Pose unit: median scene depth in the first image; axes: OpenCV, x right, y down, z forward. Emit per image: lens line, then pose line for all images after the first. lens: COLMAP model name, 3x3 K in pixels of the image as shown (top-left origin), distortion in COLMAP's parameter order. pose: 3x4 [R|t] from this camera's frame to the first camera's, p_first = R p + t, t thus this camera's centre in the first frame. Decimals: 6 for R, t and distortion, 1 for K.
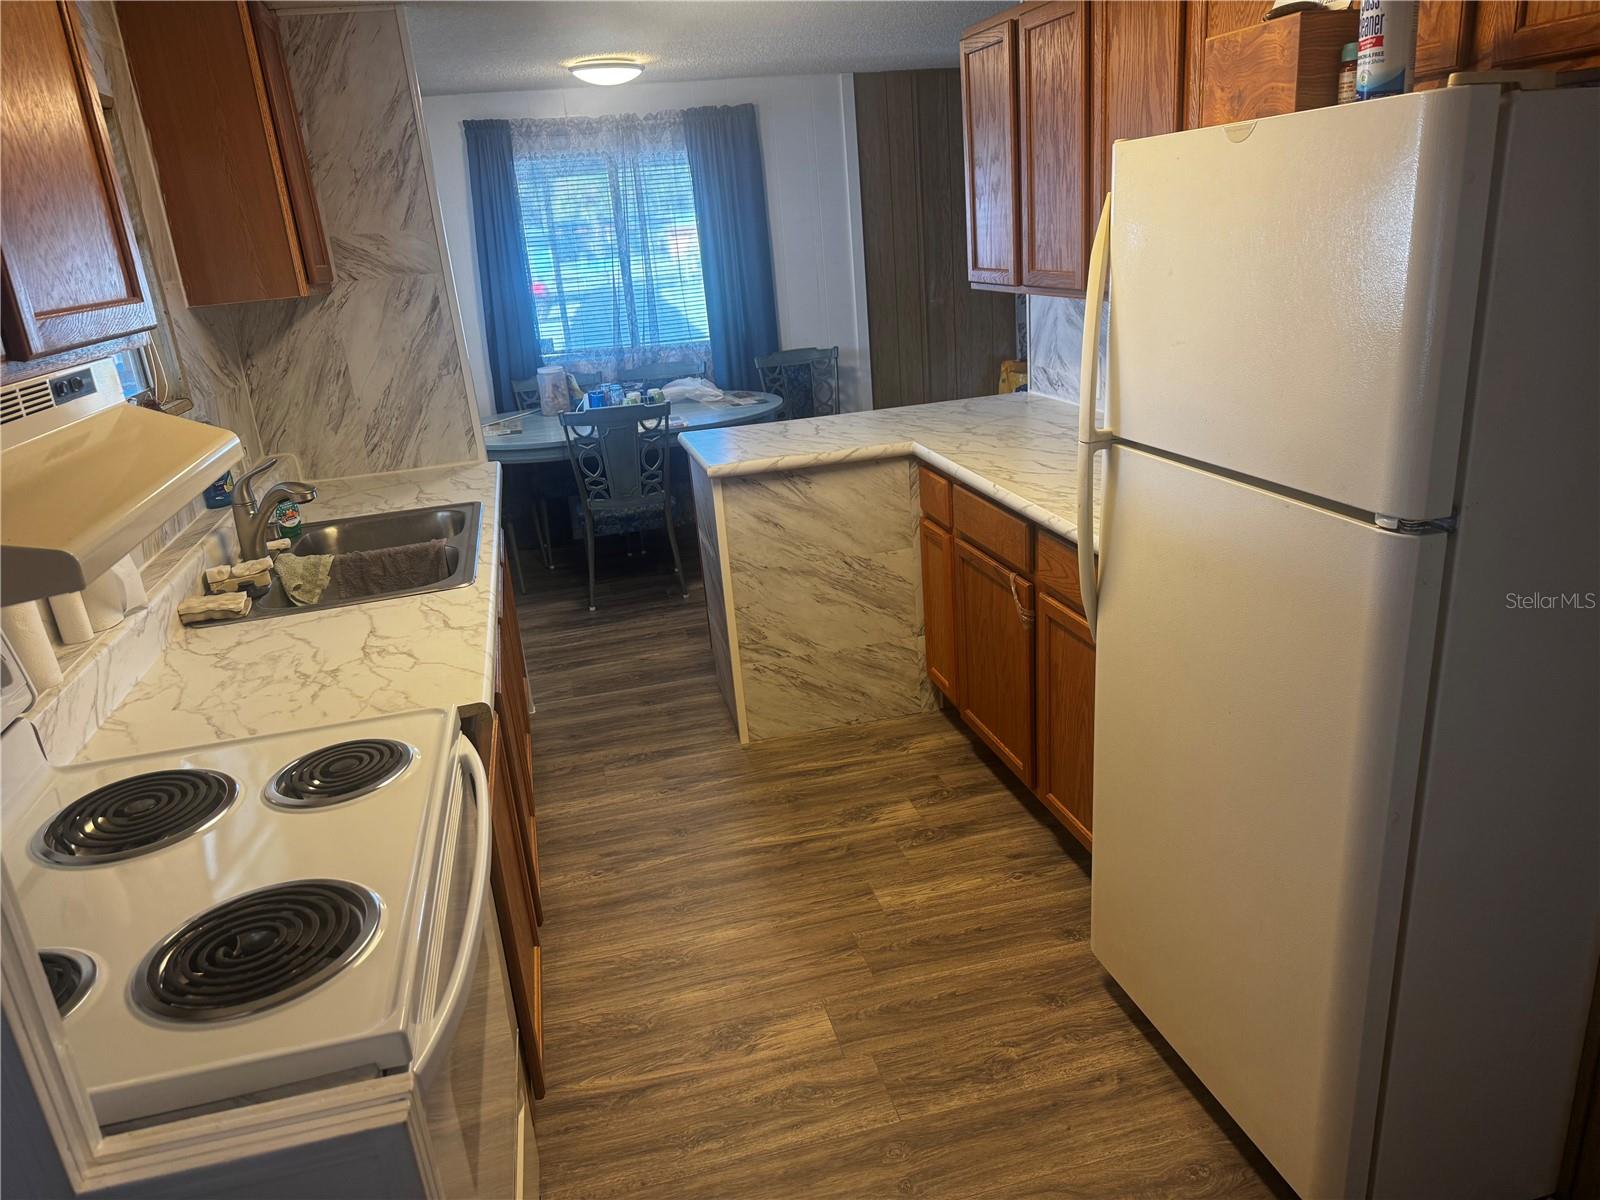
lens RADIAL K [[1114.9, 0, 800.0], [0, 1114.9, 600.0], [0, 0, 1]] dist [0.132834, -0.216856]
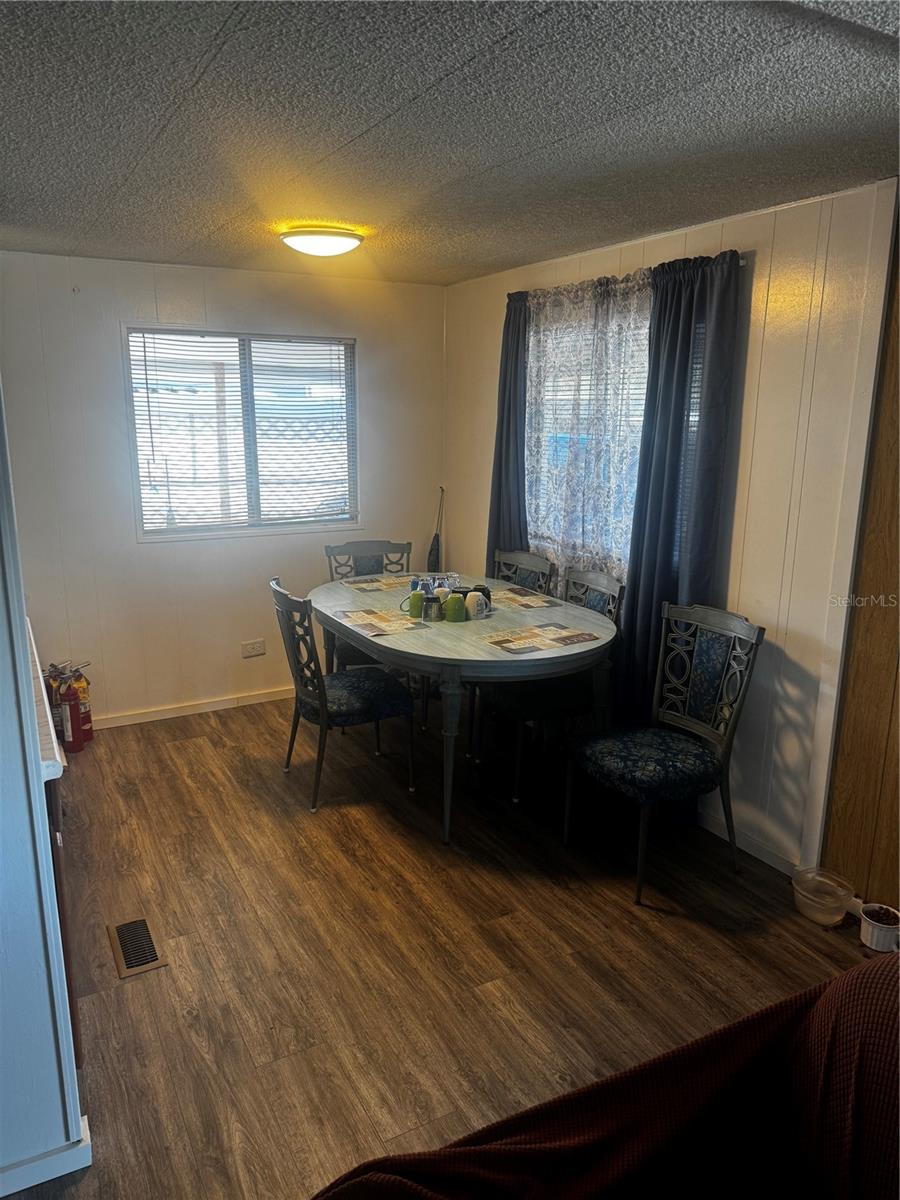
lens RADIAL K [[836.2, 0, 450.0], [0, 836.2, 600.0], [0, 0, 1]] dist [0.132834, -0.216856]
pose [[0.244257, 0.307054, -0.919813, 0.499615], [-0.331582, 0.917814, 0.218335, -0.344108], [0.911258, 0.251664, 0.325996, 0.835647]]
